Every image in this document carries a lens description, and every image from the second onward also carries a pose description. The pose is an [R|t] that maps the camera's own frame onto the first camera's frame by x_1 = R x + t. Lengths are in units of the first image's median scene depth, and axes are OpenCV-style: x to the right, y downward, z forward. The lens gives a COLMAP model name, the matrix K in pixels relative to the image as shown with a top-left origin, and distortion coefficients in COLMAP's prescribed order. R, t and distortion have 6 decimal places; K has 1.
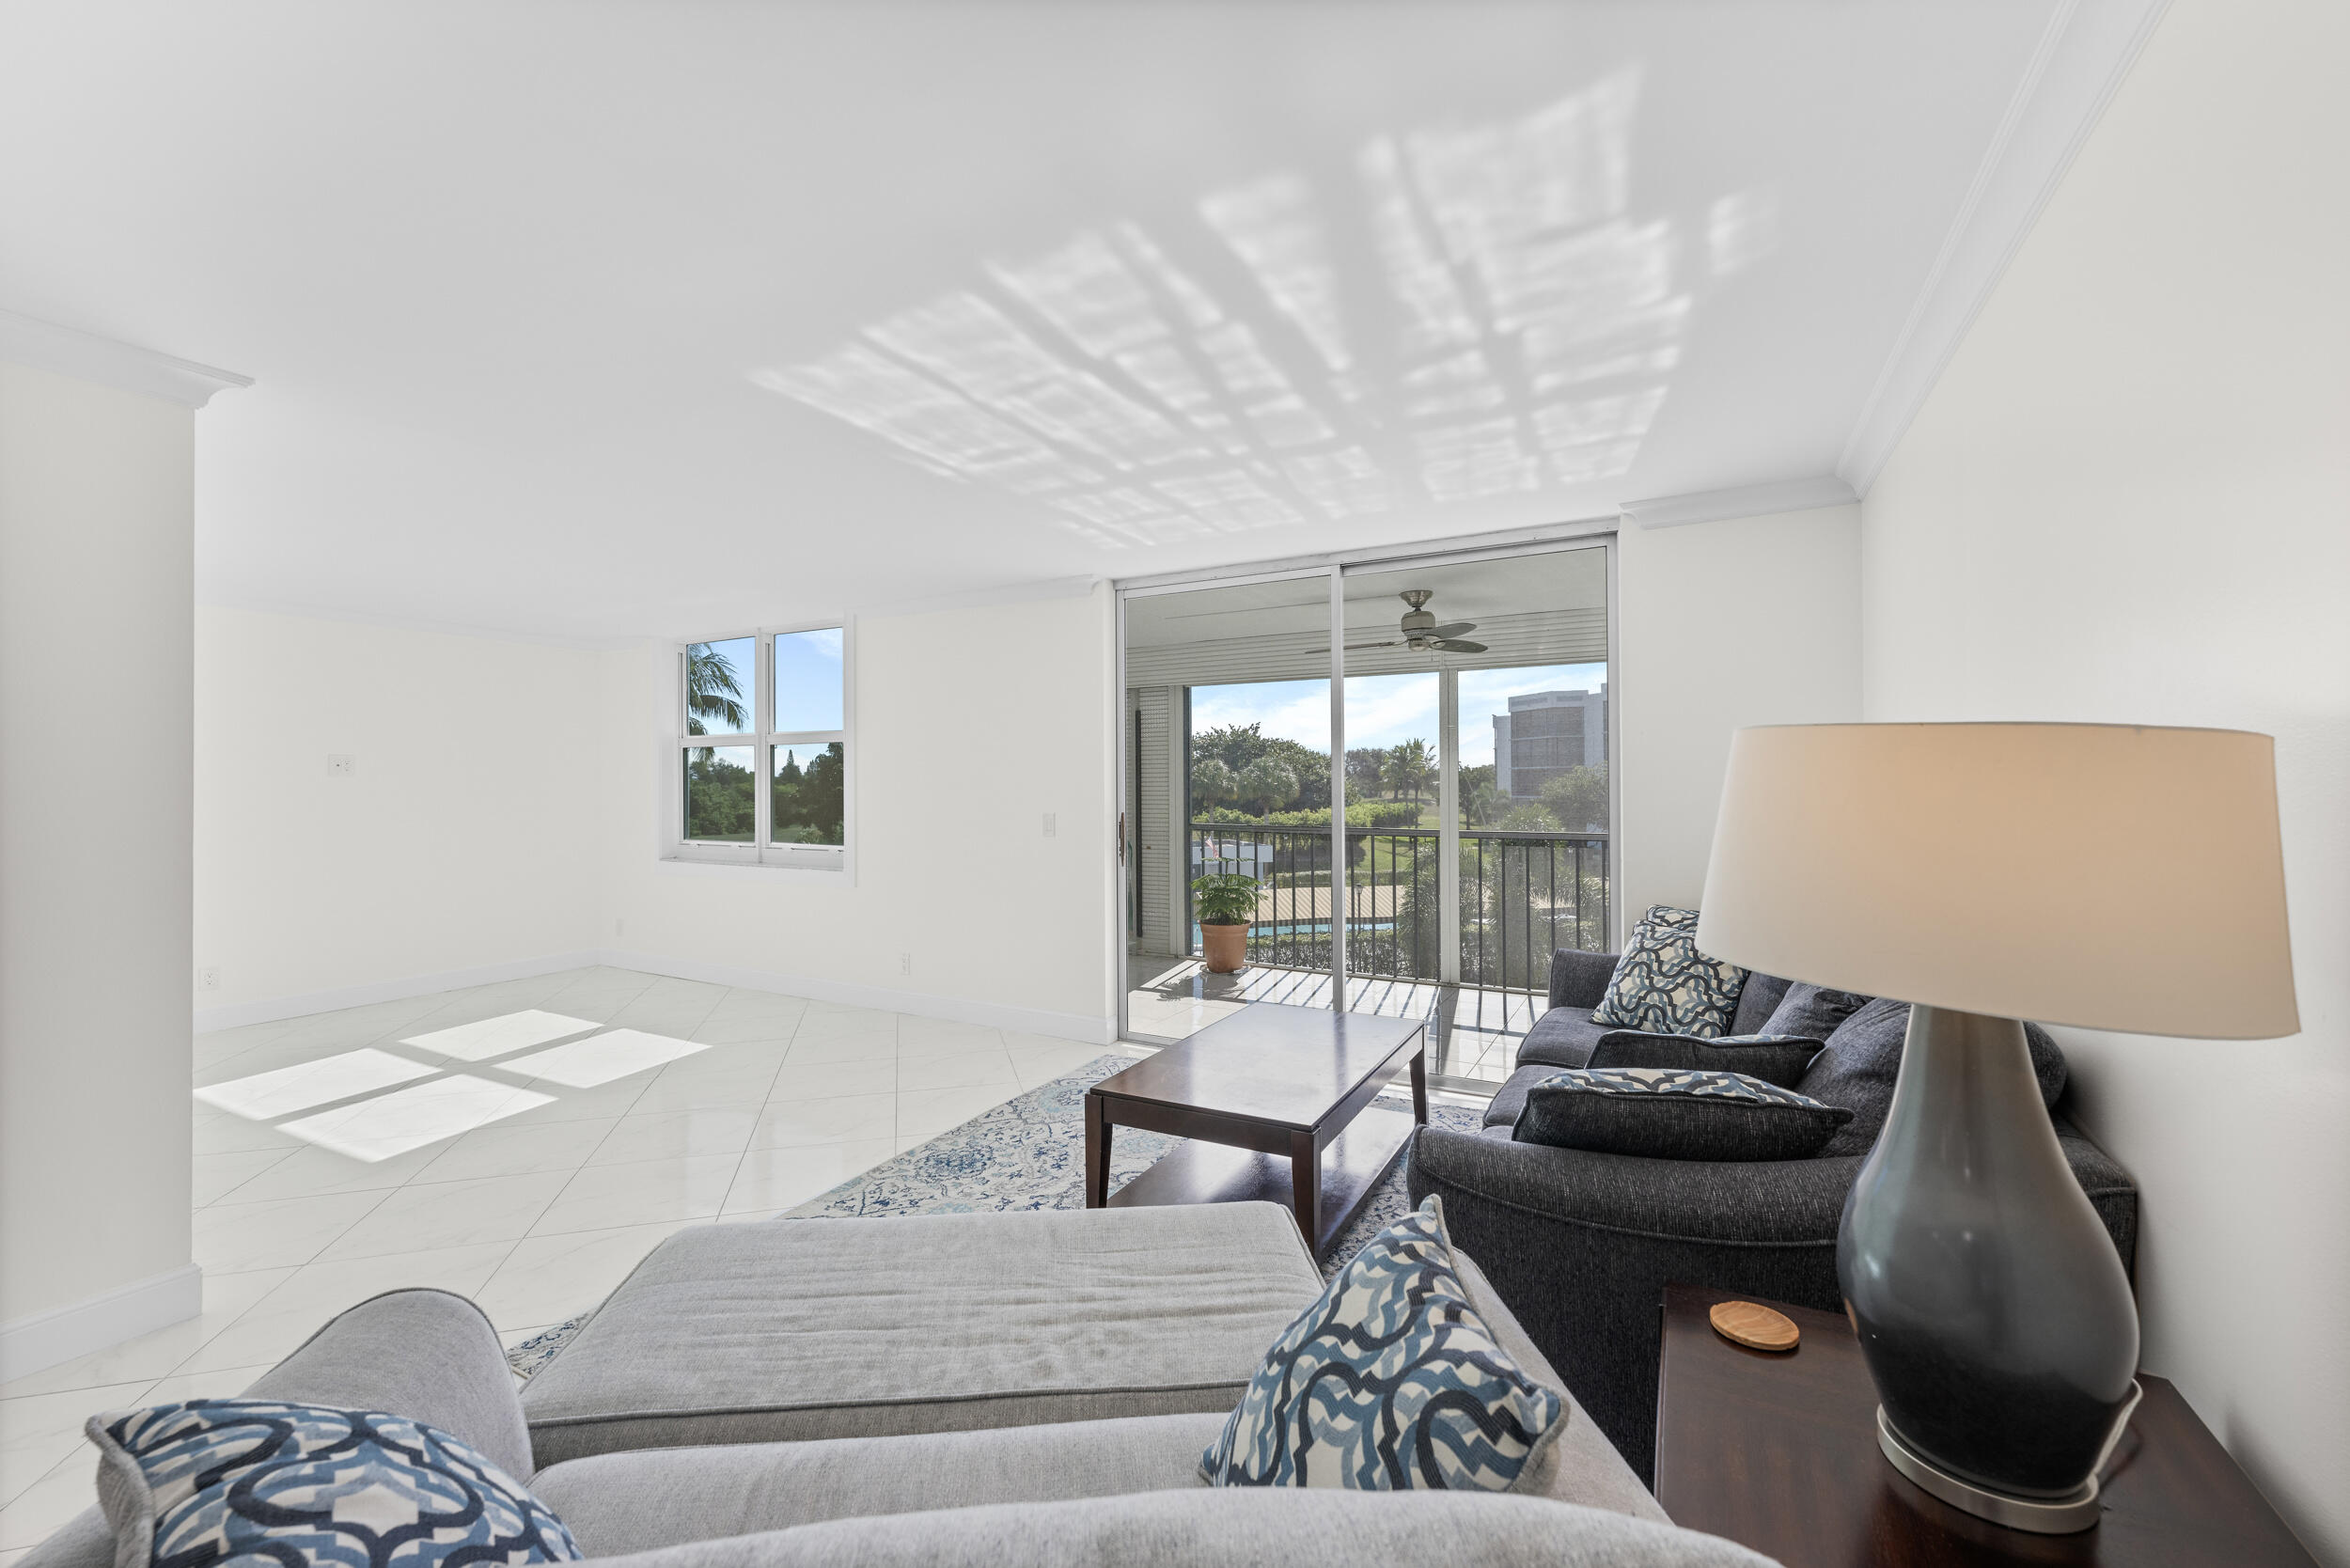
lens RADIAL K [[945.0, 0, 1173.1], [0, 945.0, 773.7], [0, 0, 1]] dist [-0.002121, 0.000125]
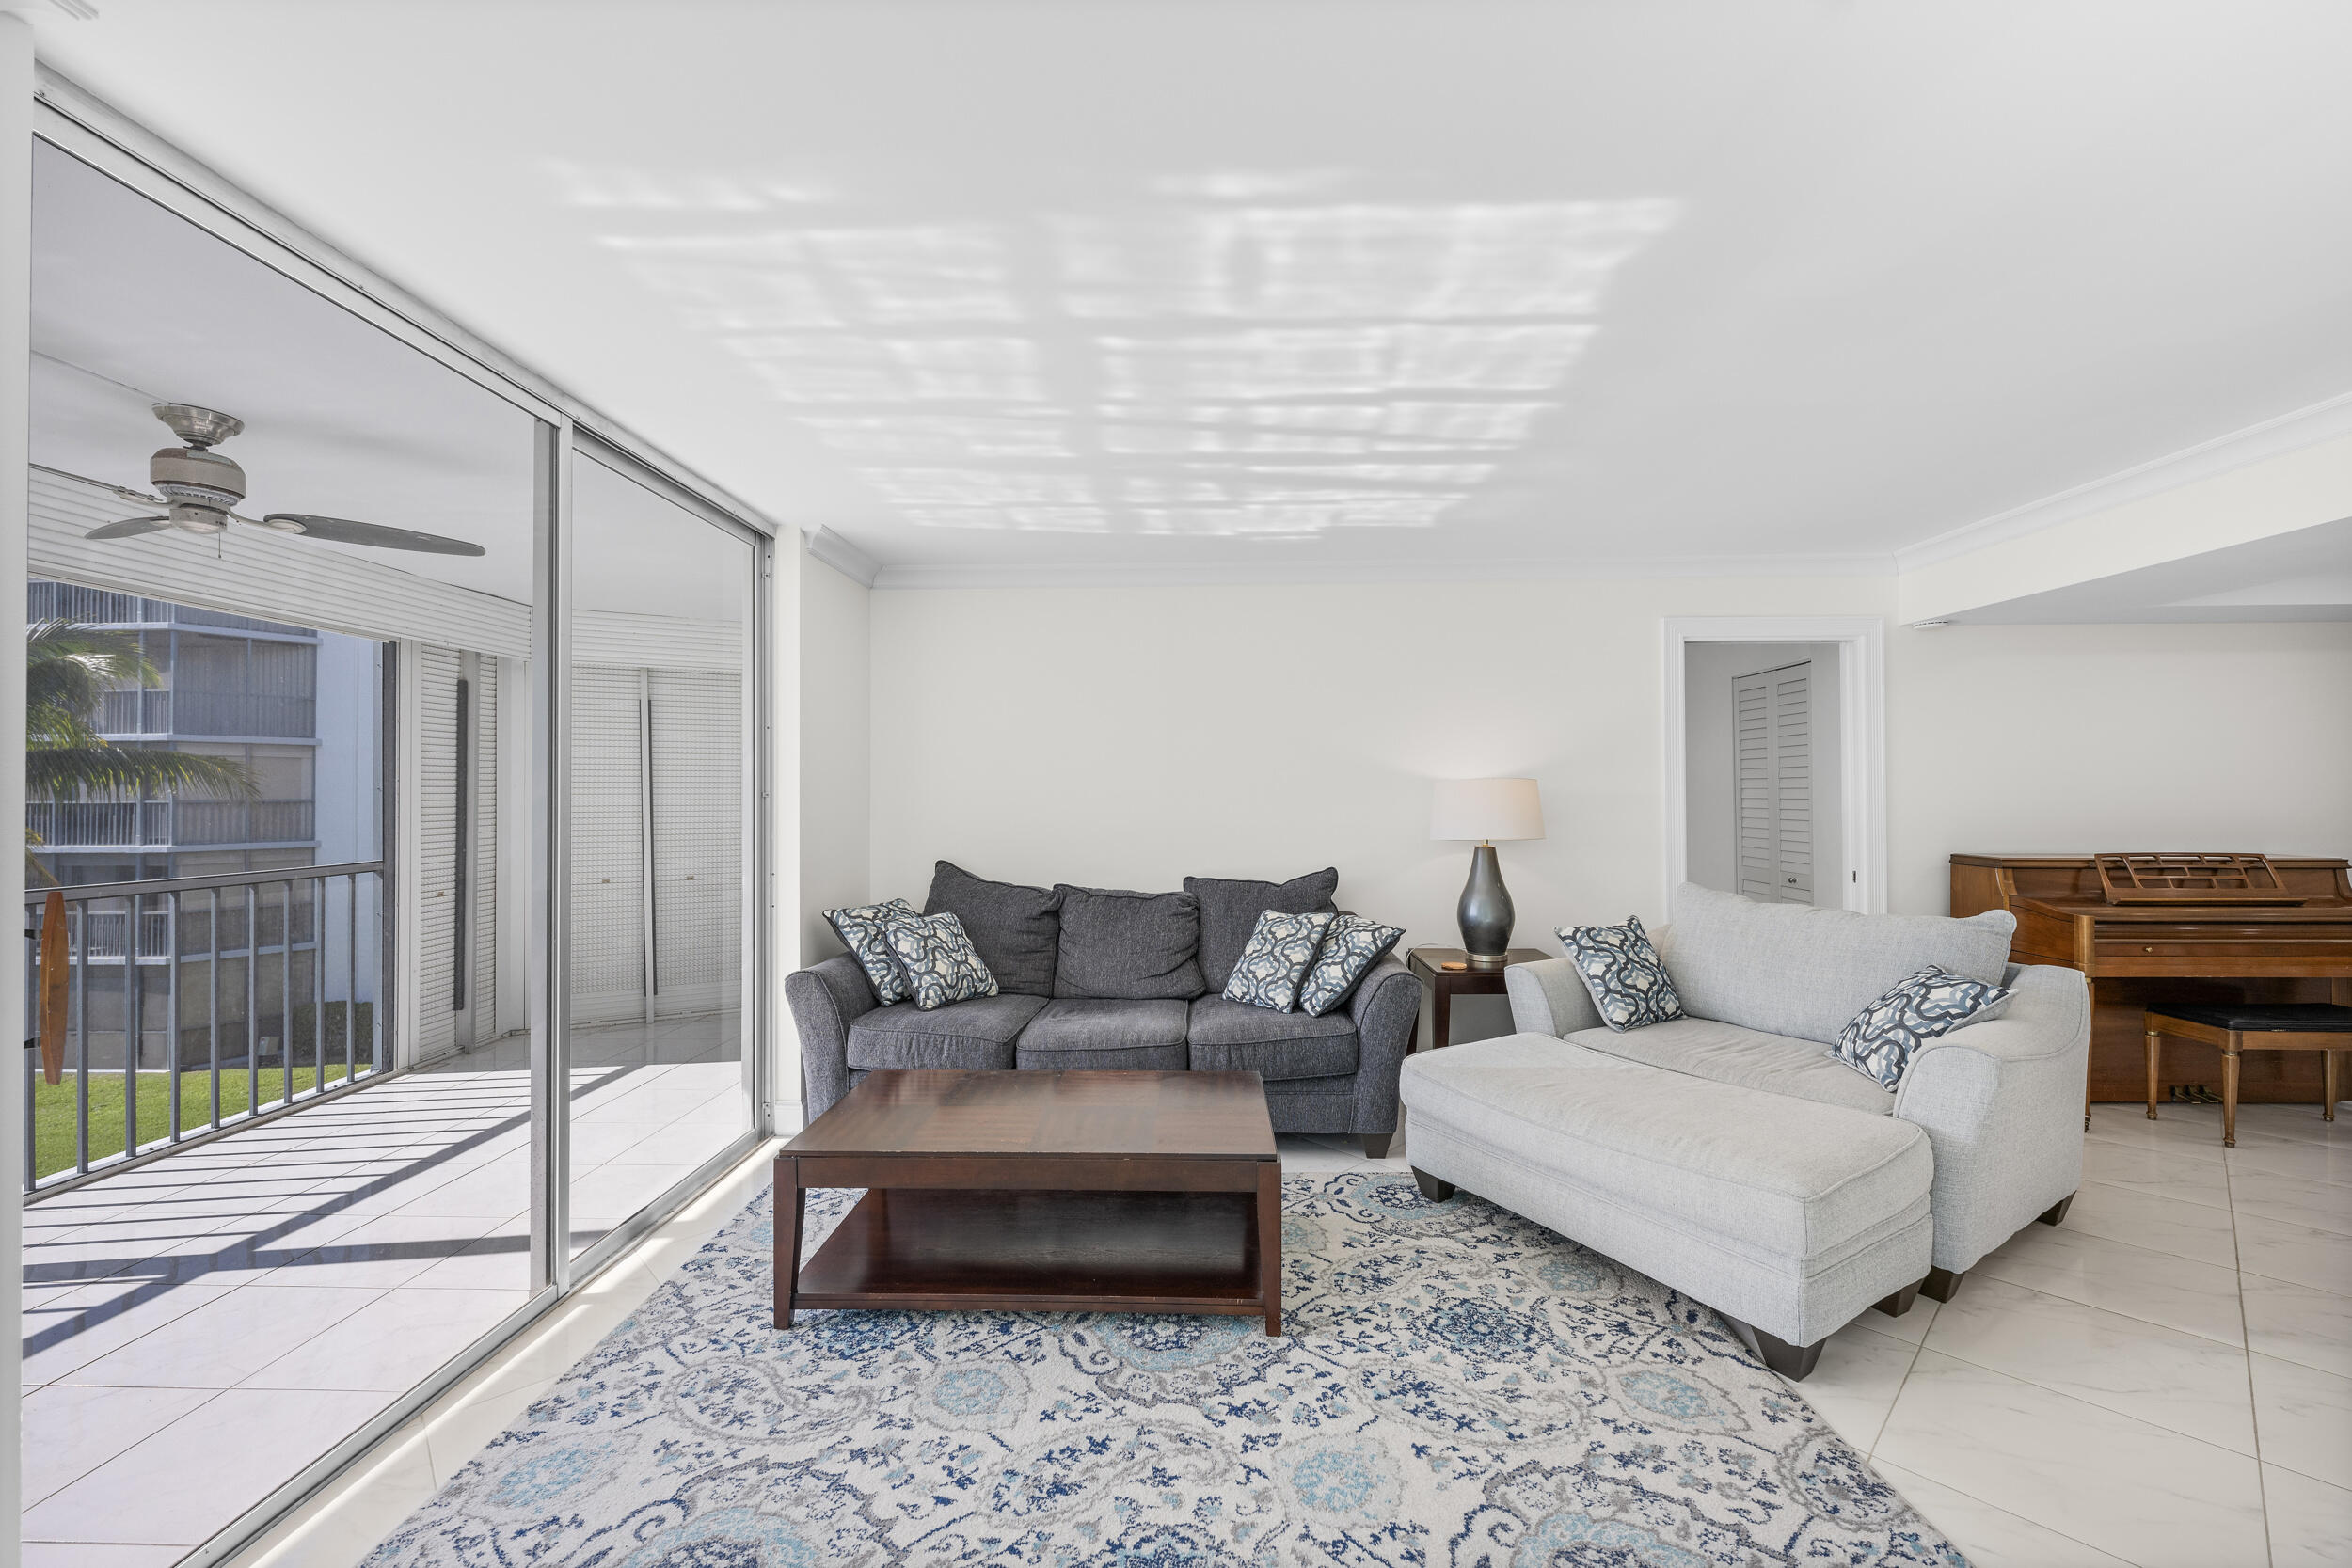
lens RADIAL K [[931.0, 0, 1174.8], [0, 931.0, 782.1], [0, 0, 1]] dist [-0.002555, 0.000011]
pose [[-0.447555, 0.020231, 0.894028, -0.669607], [-0.005023, 0.999671, -0.025136, 0.020947], [-0.894242, -0.015741, -0.447306, 1.232566]]
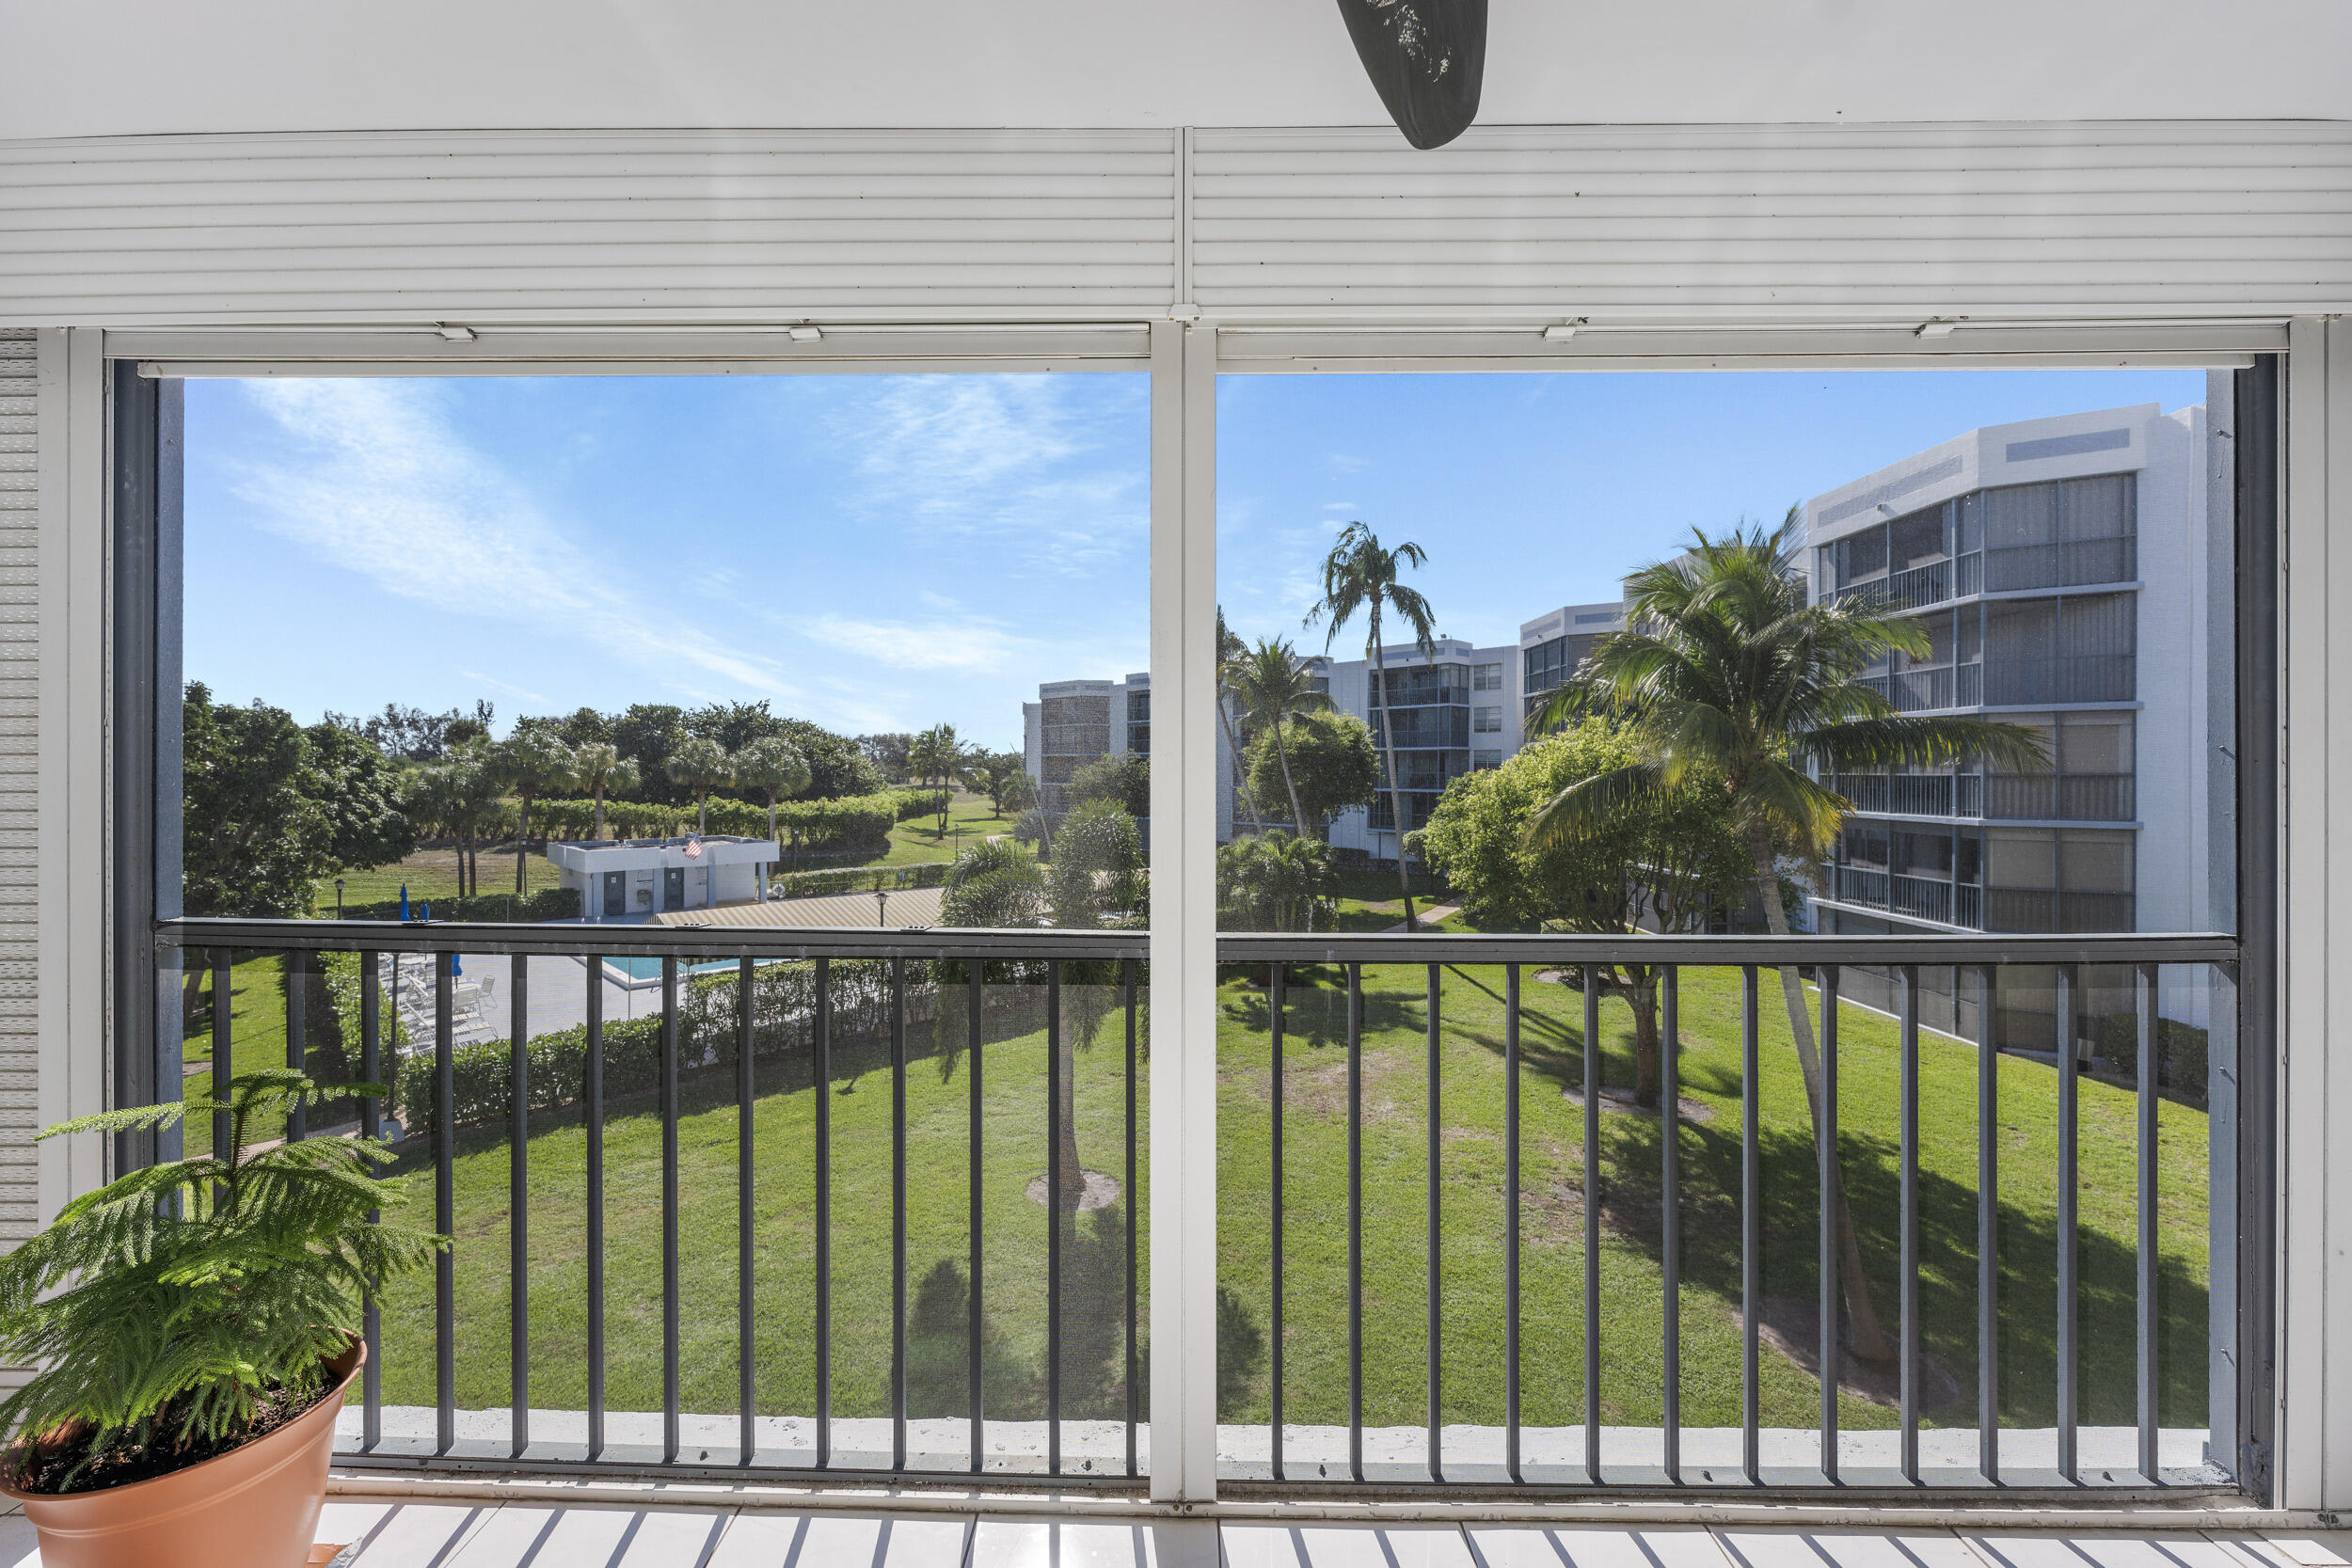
lens RADIAL K [[945.7, 0, 1174.1], [0, 945.7, 773.7], [0, 0, 1]] dist [-0.002121, 0.000125]
pose [[0.882479, 0.005870, 0.470315, 0.331911], [-0.012491, 0.999862, 0.010958, 0.022901], [-0.470186, -0.015545, 0.882431, 1.483918]]
